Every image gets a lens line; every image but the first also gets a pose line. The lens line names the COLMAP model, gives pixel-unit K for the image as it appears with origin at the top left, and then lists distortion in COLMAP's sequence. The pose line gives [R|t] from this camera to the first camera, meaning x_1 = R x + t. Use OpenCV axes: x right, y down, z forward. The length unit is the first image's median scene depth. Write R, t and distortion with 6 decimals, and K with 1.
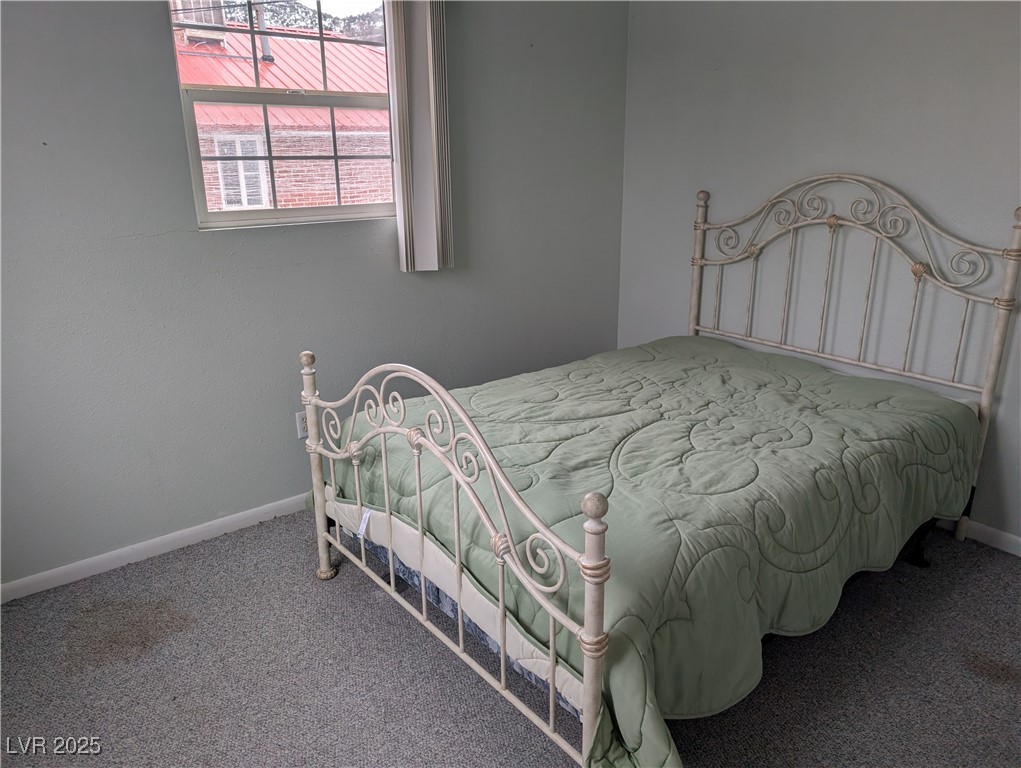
lens RADIAL K [[731.0, 0, 516.5], [0, 731.0, 382.8], [0, 0, 1]] dist [0.028020, -0.000800]
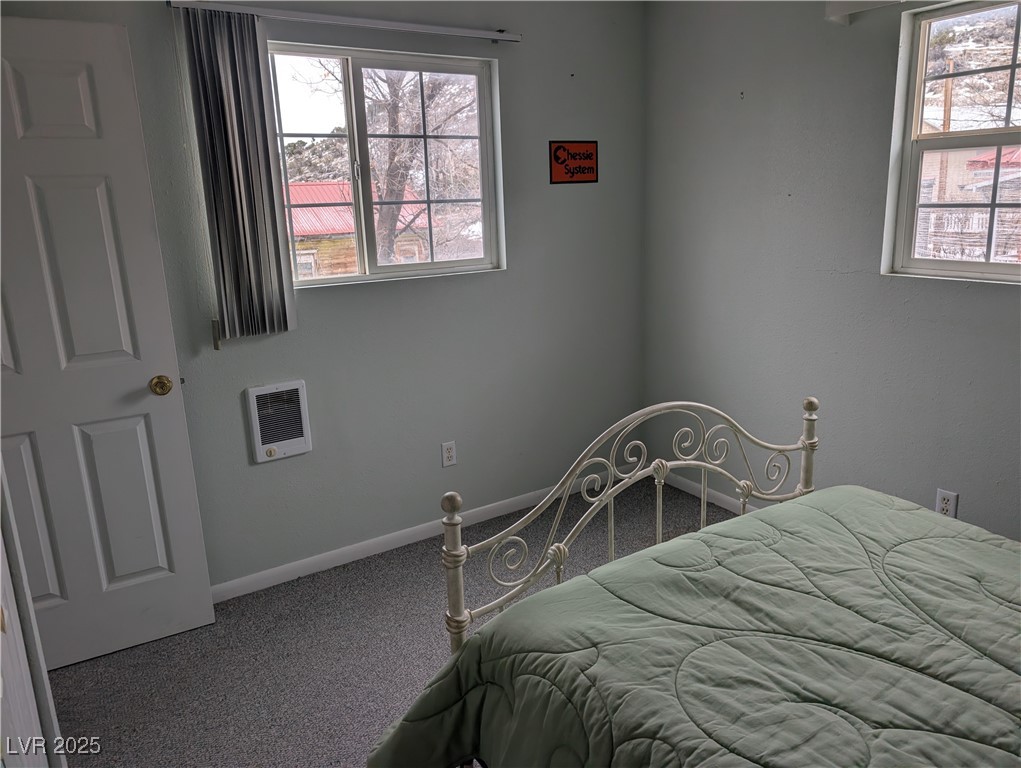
lens RADIAL K [[731.0, 0, 516.5], [0, 731.0, 382.8], [0, 0, 1]] dist [0.028020, -0.000800]
pose [[-0.117123, 0.243640, -0.962768, 0.722535], [-0.272297, 0.924410, 0.267059, -0.221245], [0.955058, 0.293438, -0.041927, 0.646423]]
